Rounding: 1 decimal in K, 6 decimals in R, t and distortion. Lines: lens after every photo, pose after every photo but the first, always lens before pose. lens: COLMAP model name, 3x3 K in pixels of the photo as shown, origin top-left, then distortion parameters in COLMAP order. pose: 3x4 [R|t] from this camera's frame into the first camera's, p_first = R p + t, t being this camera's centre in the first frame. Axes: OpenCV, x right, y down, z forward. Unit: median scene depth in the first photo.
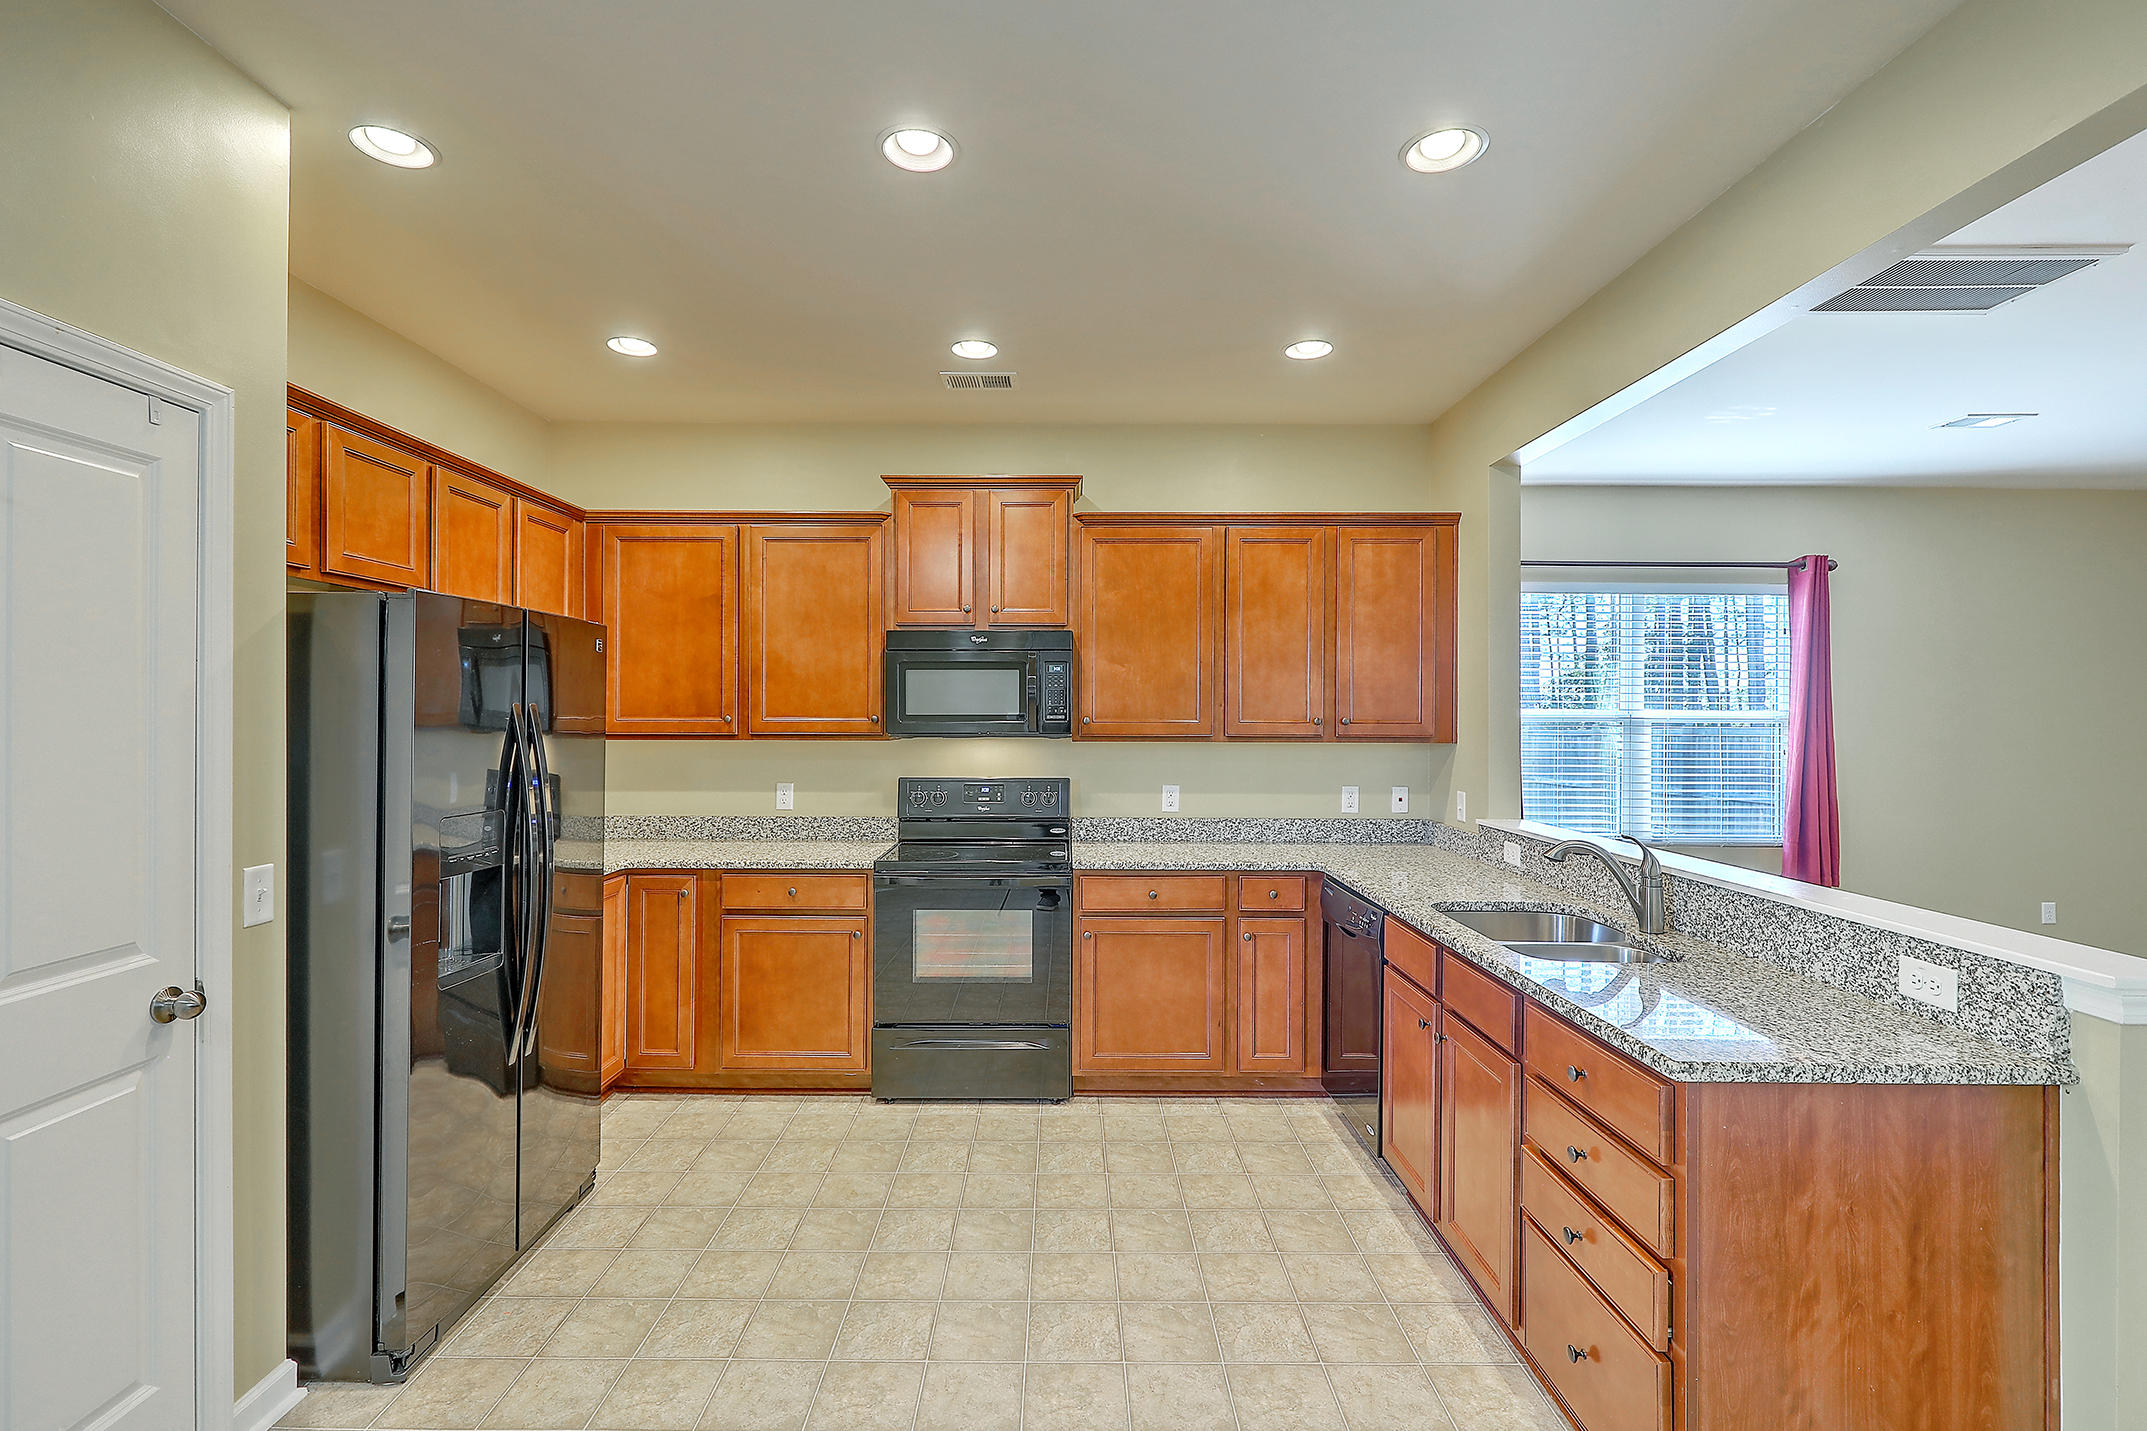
lens RADIAL K [[987.3, 0, 1079.6], [0, 987.3, 717.0], [0, 0, 1]] dist [0.003147, -0.002492]
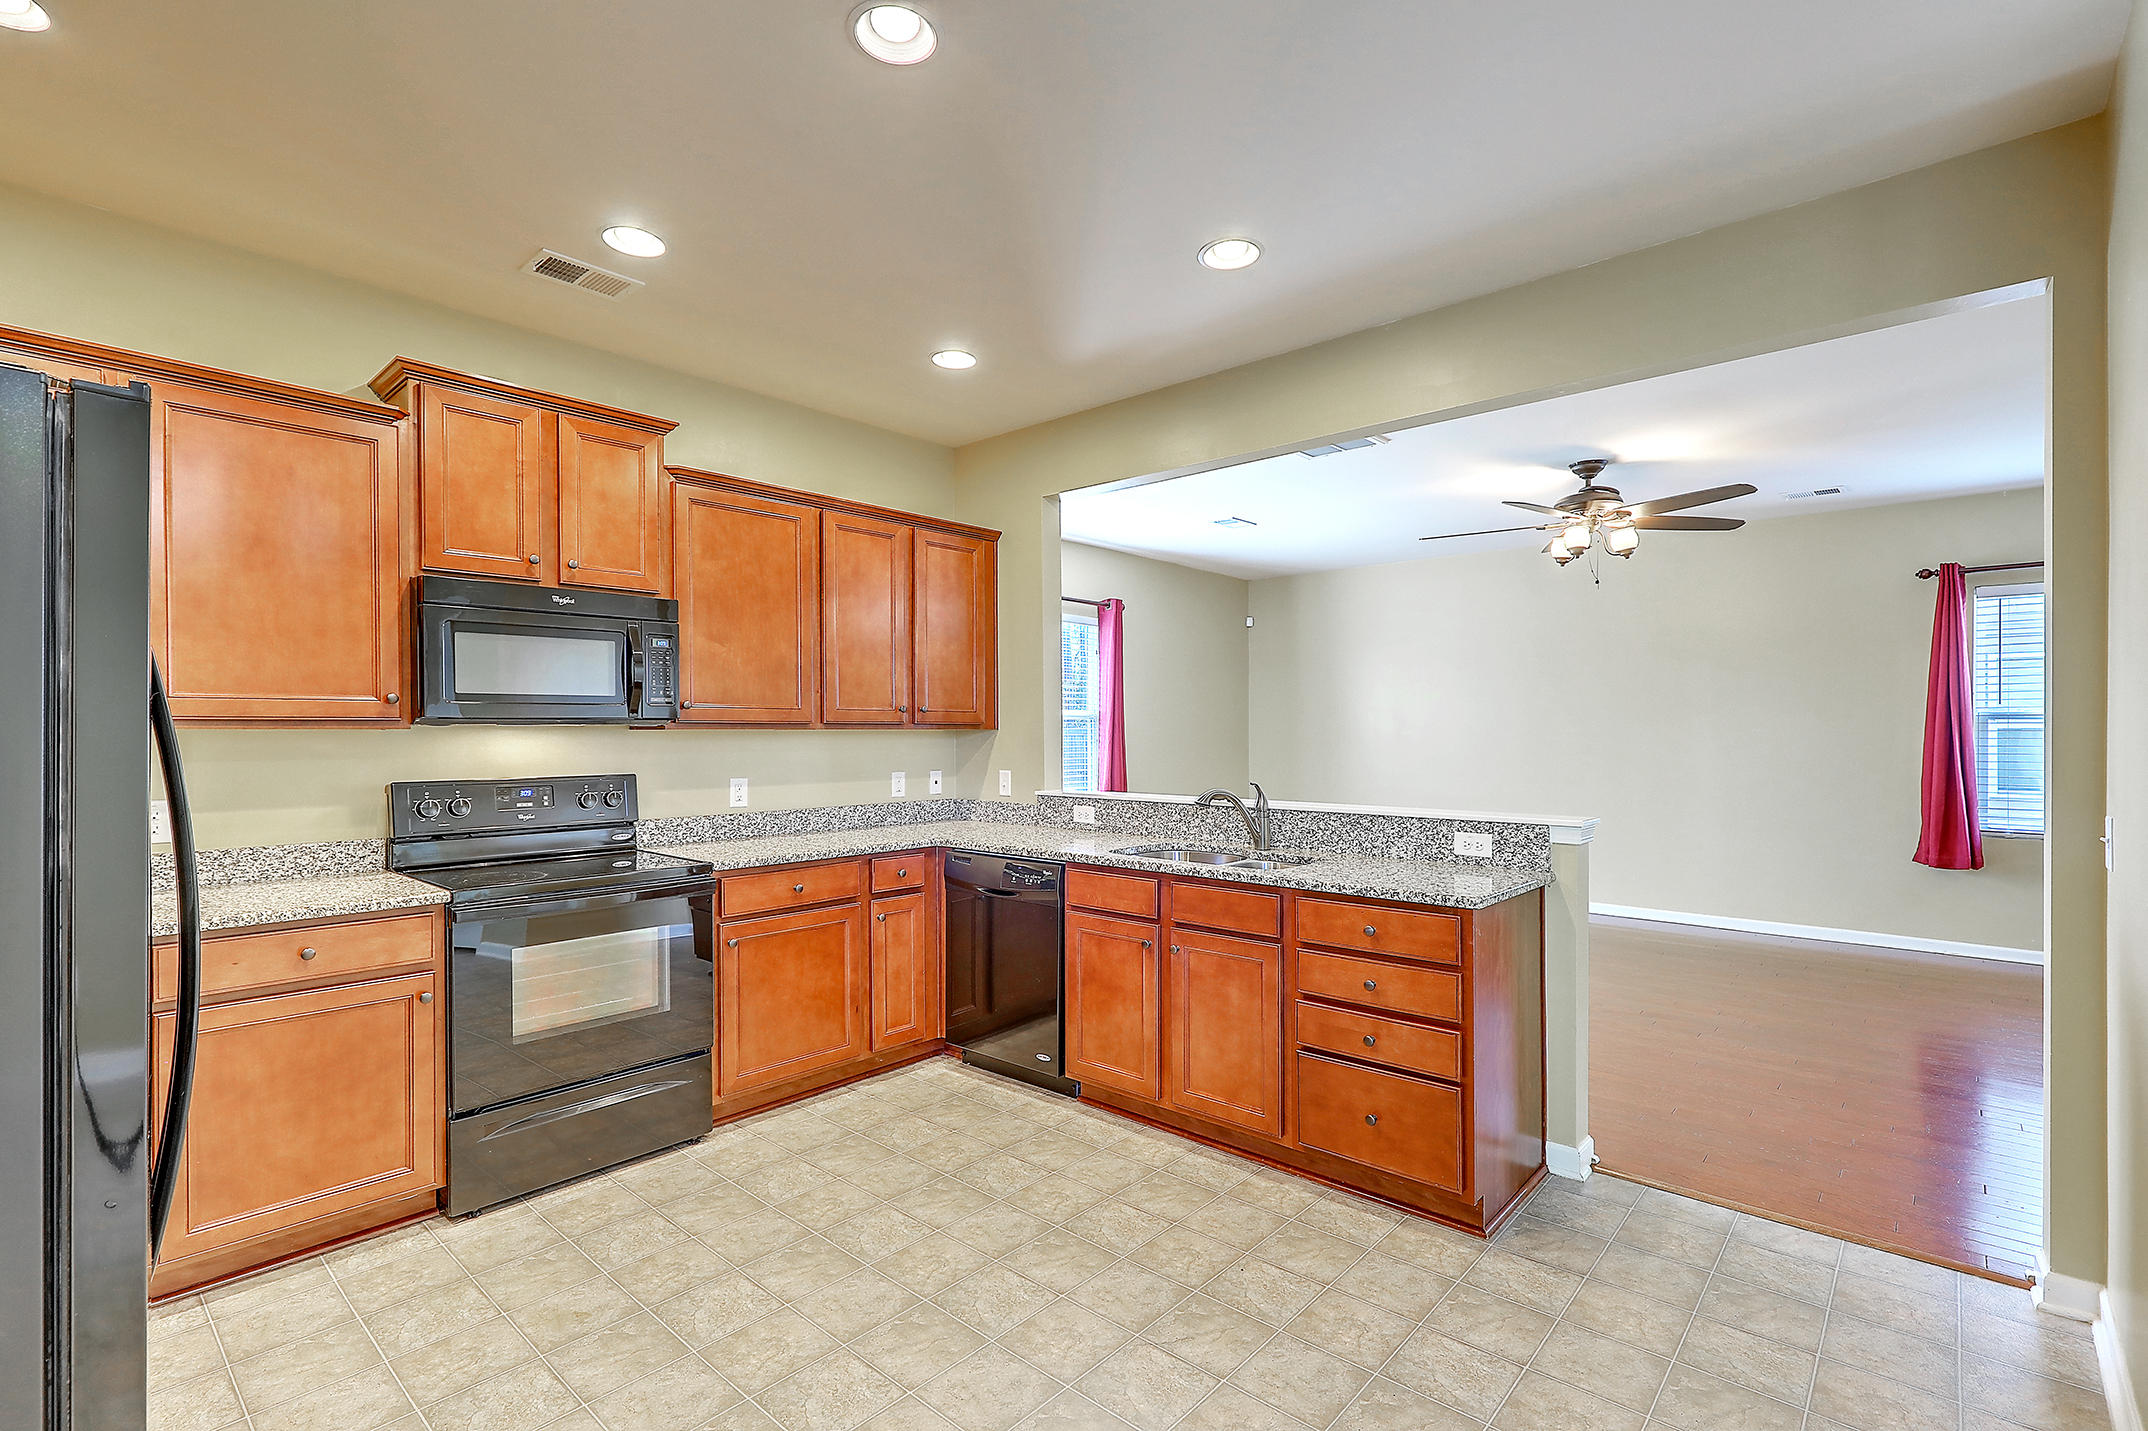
lens RADIAL K [[987.7, 0, 1021.5], [0, 987.7, 746.5], [0, 0, 1]] dist [0.003147, -0.002492]
pose [[0.666514, -0.012325, 0.745391, -0.466084], [0.005611, 0.999918, 0.011517, 0.033281], [-0.745471, -0.003494, 0.666528, 0.202841]]
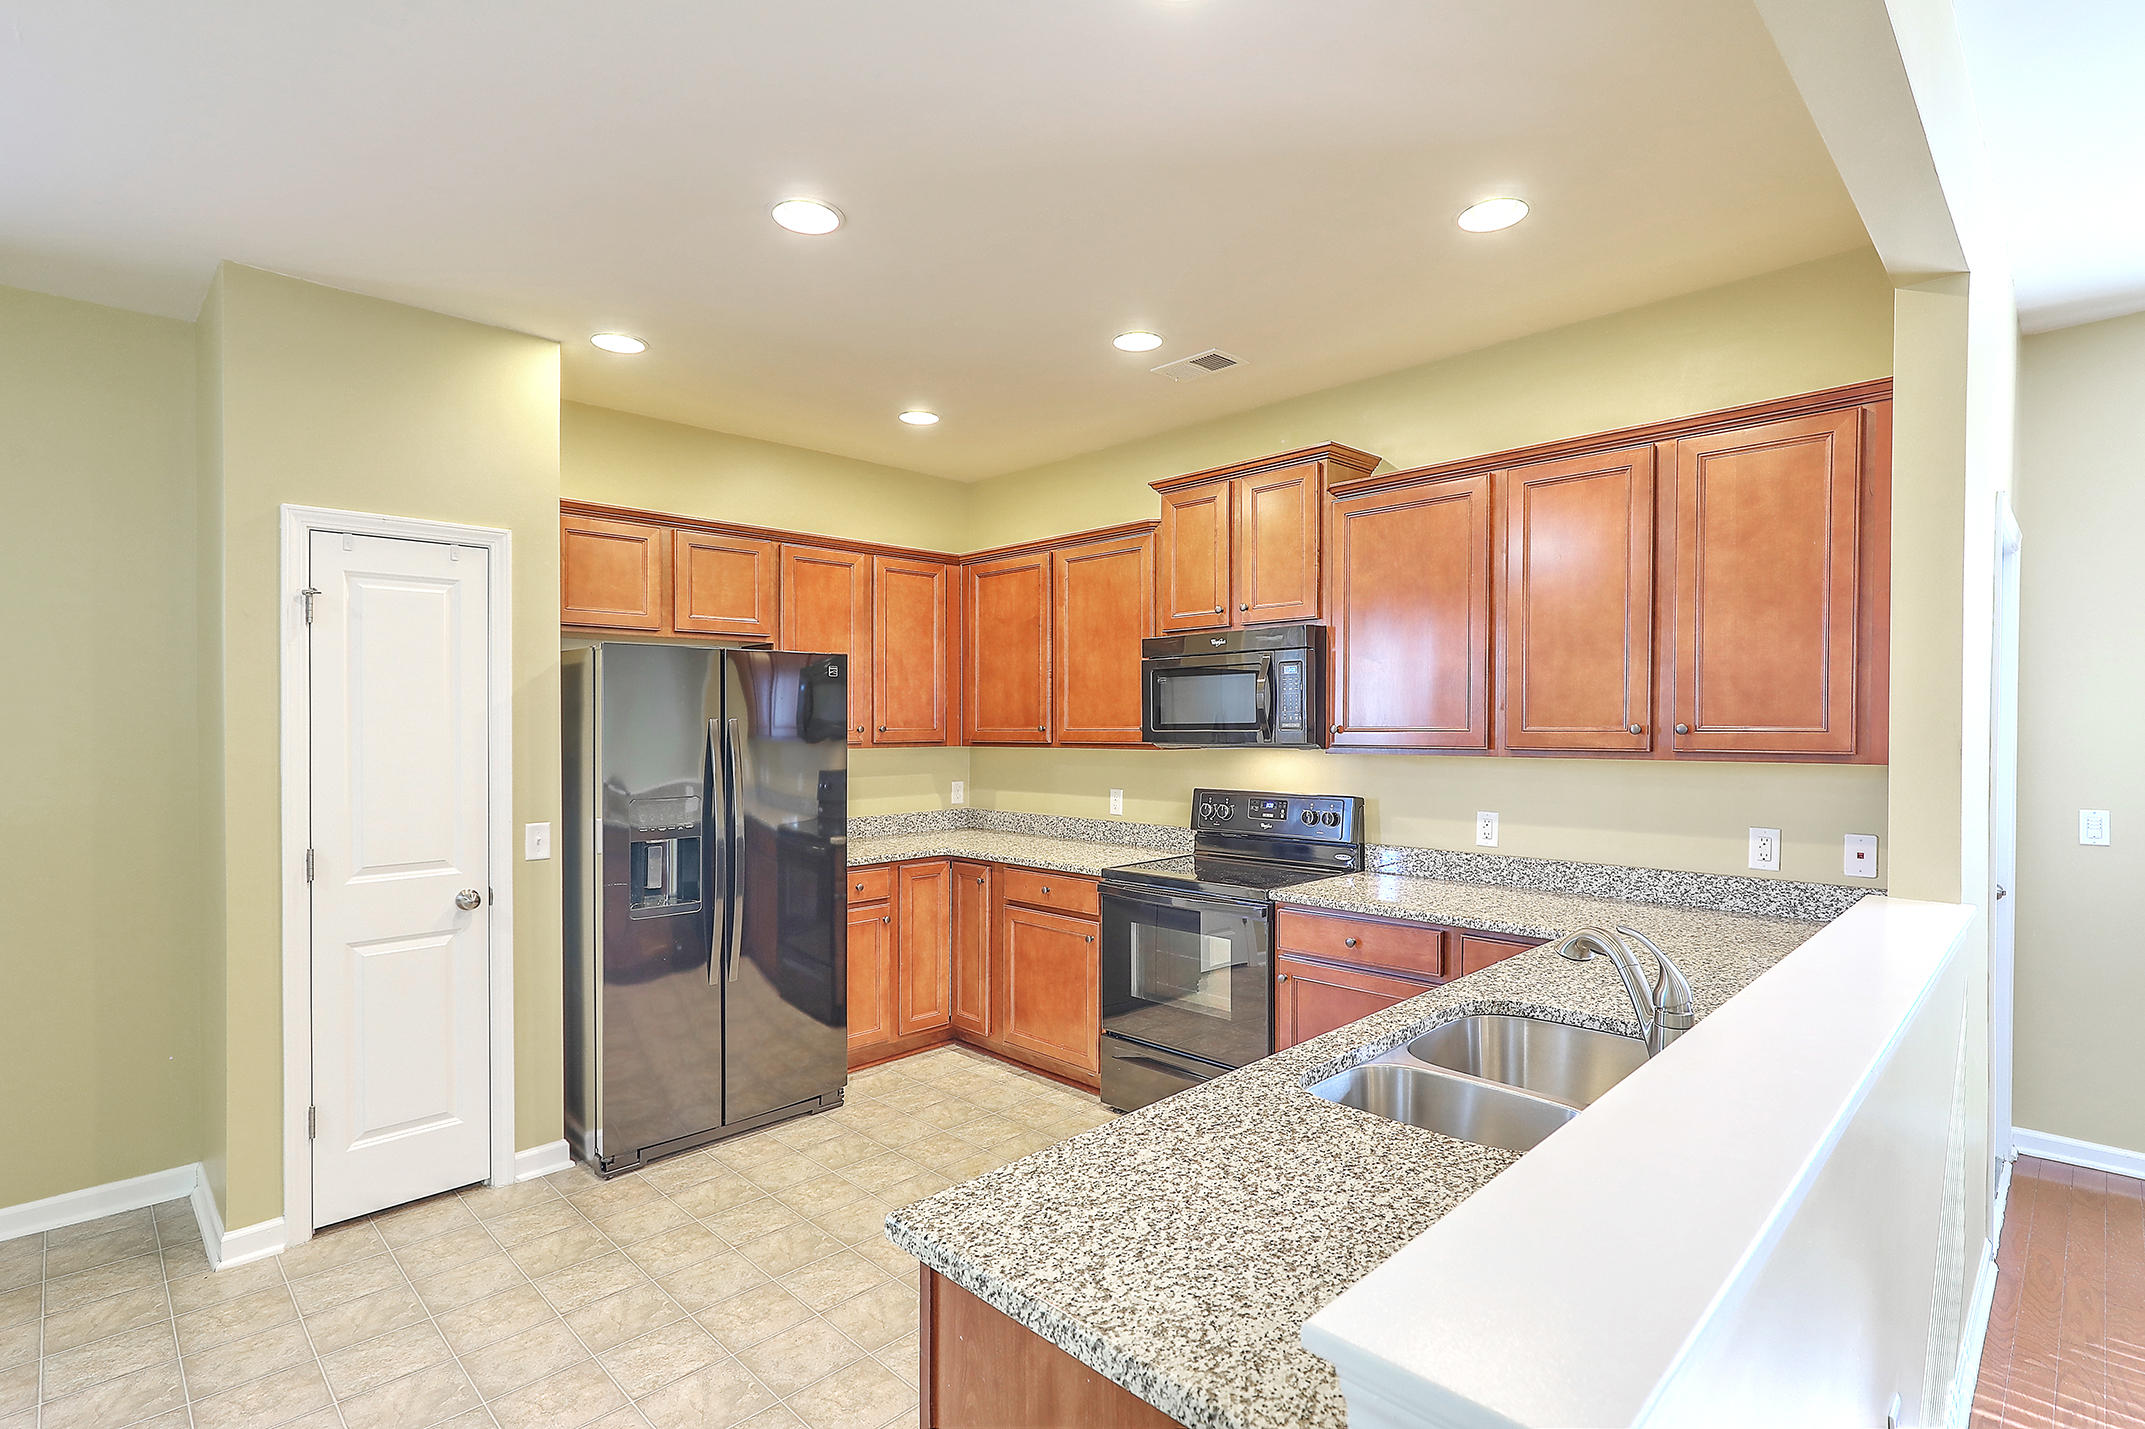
lens RADIAL K [[1030.3, 0, 1092.5], [0, 1030.3, 722.2], [0, 0, 1]] dist [0.002041, -0.002329]
pose [[0.703686, -0.006959, -0.710477, 0.498309], [0.006507, 0.999973, -0.003349, -0.000738], [0.710482, -0.002266, 0.703712, 0.232737]]
